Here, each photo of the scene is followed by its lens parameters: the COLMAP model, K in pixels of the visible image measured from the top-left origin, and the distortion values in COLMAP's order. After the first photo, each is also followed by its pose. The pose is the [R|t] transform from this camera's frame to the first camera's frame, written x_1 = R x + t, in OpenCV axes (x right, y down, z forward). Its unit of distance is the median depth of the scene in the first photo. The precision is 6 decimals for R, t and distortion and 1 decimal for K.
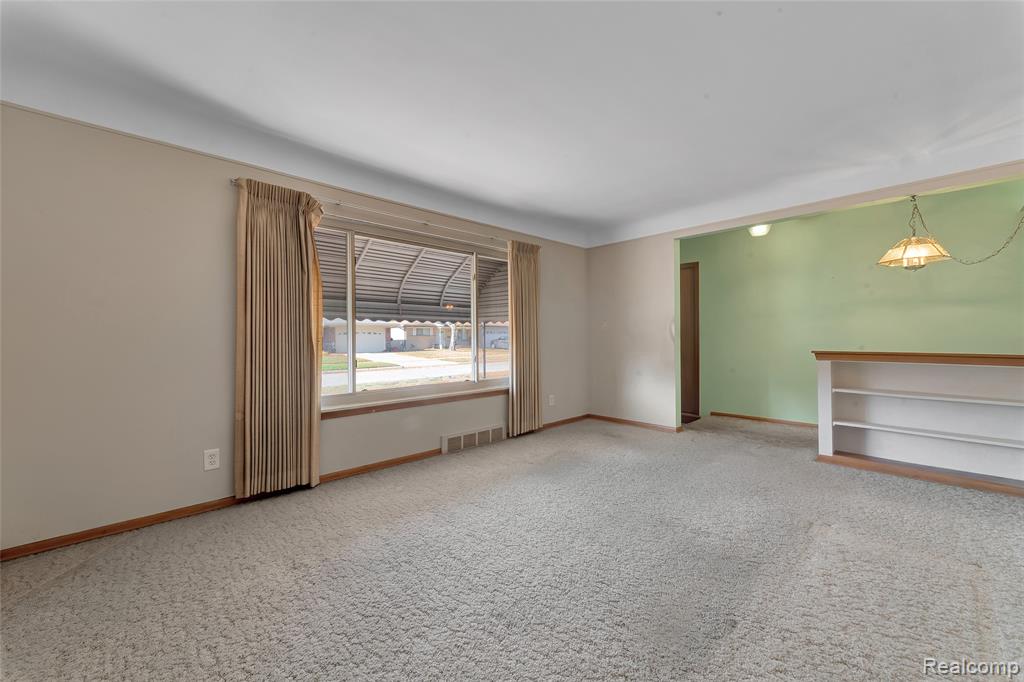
lens RADIAL K [[399.8, 0, 511.6], [0, 399.8, 338.3], [0, 0, 1]] dist [0.007771, -0.000116]
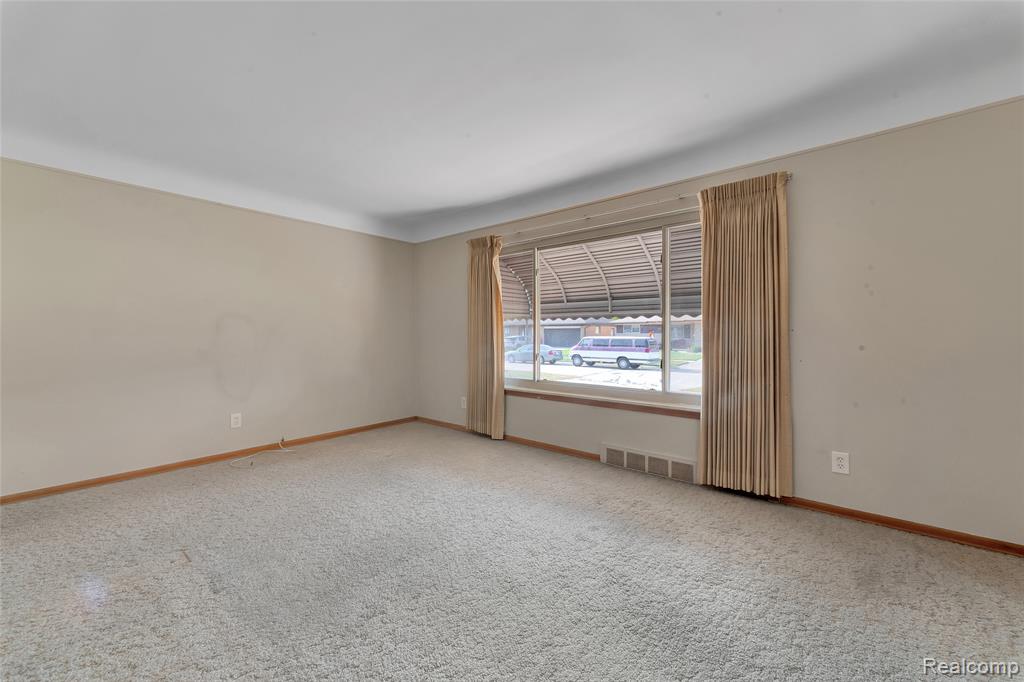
lens RADIAL K [[399.8, 0, 511.6], [0, 399.8, 338.3], [0, 0, 1]] dist [0.007771, -0.000116]
pose [[0.121014, 0.013171, -0.992563, 0.660115], [-0.007532, 0.999895, 0.012350, -0.004572], [0.992622, 0.005982, 0.121100, 0.636454]]
